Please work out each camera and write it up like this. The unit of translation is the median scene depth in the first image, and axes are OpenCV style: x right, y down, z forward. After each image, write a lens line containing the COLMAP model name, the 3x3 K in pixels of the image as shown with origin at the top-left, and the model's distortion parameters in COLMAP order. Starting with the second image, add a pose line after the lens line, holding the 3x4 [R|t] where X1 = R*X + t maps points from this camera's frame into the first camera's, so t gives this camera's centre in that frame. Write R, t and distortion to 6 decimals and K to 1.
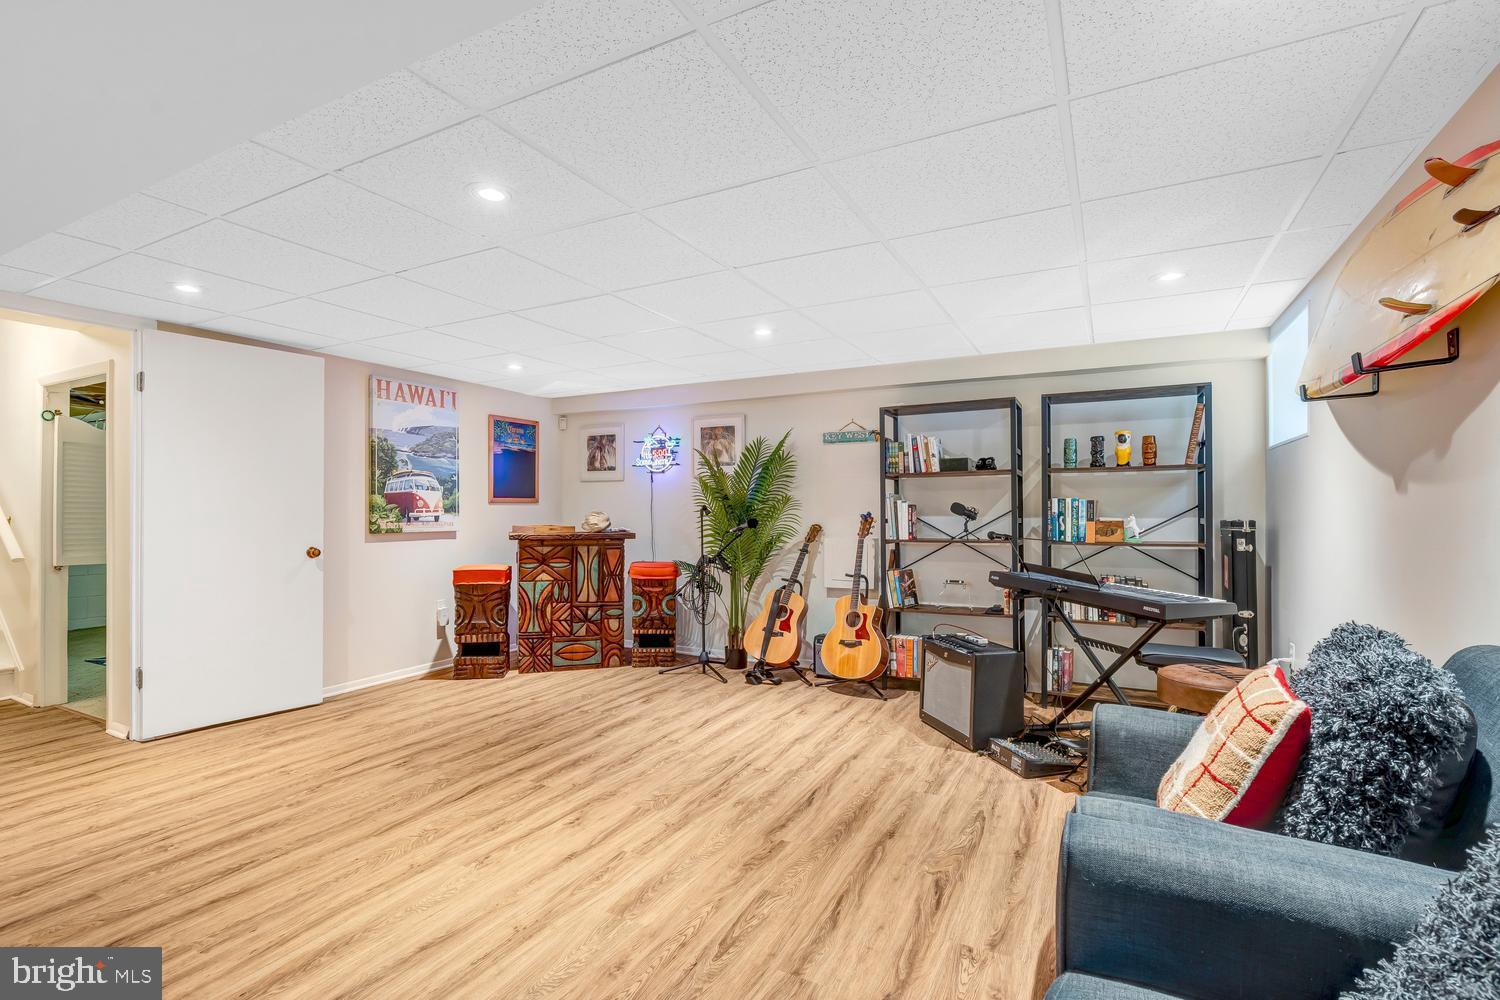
lens RADIAL K [[691.1, 0, 749.5], [0, 691.1, 504.9], [0, 0, 1]] dist [-0.008125, 0.003146]
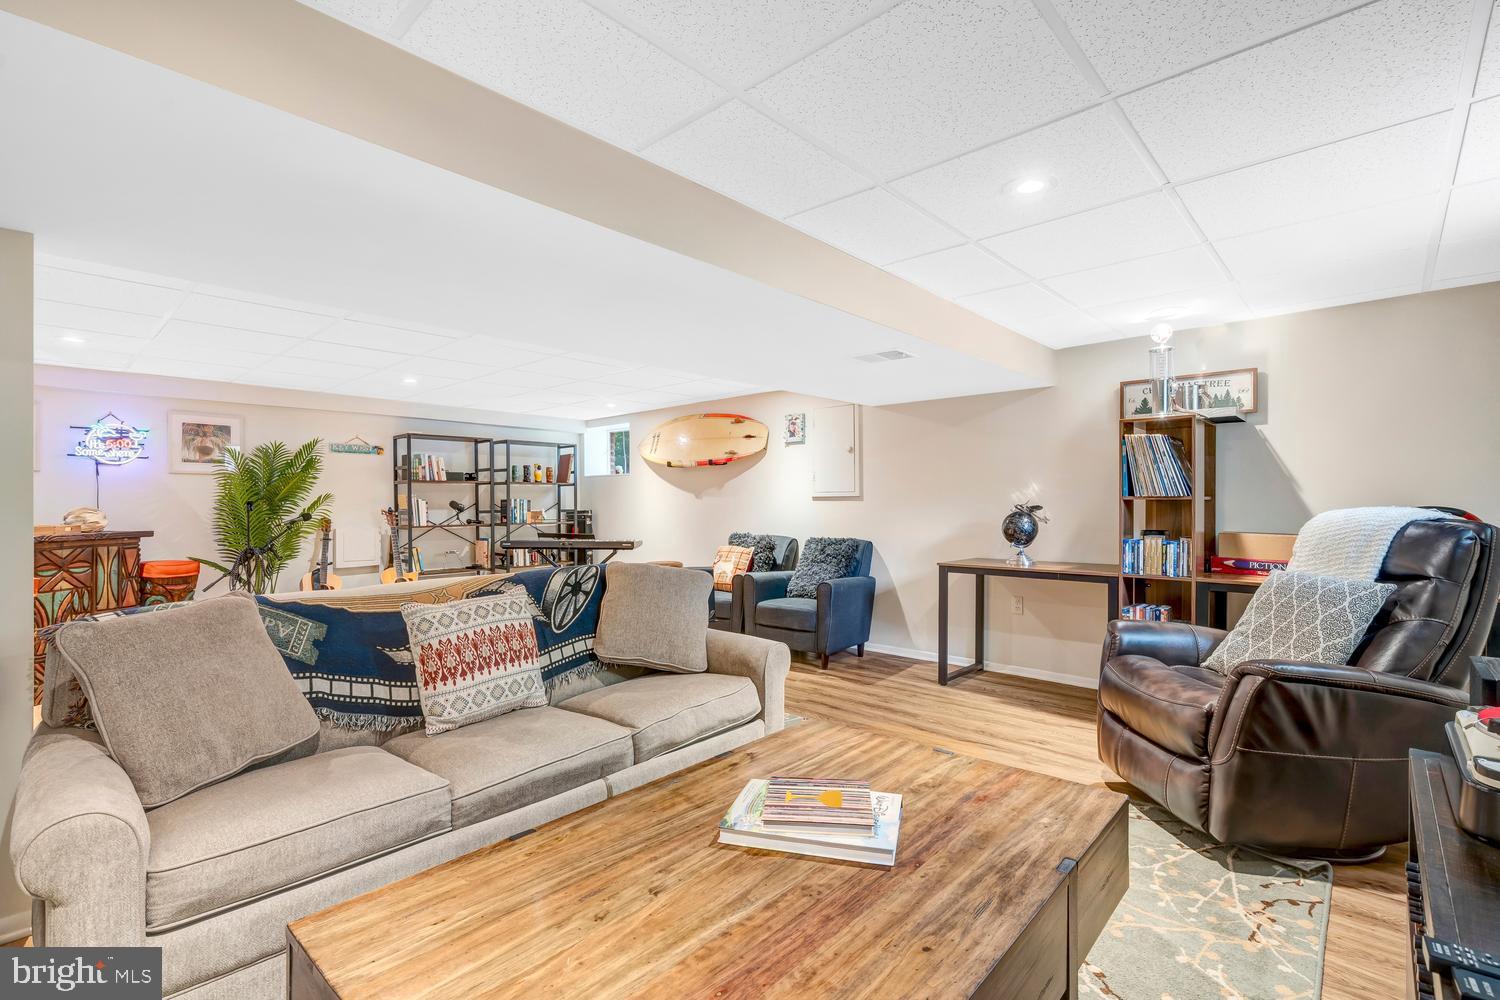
lens RADIAL K [[691.1, 0, 748.4], [0, 691.1, 502.9], [0, 0, 1]] dist [-0.008125, 0.003146]
pose [[0.251964, 0.002954, 0.967732, -0.903832], [-0.002072, 0.999995, -0.002513, 0.003593], [-0.967734, -0.001372, 0.251969, -0.027356]]
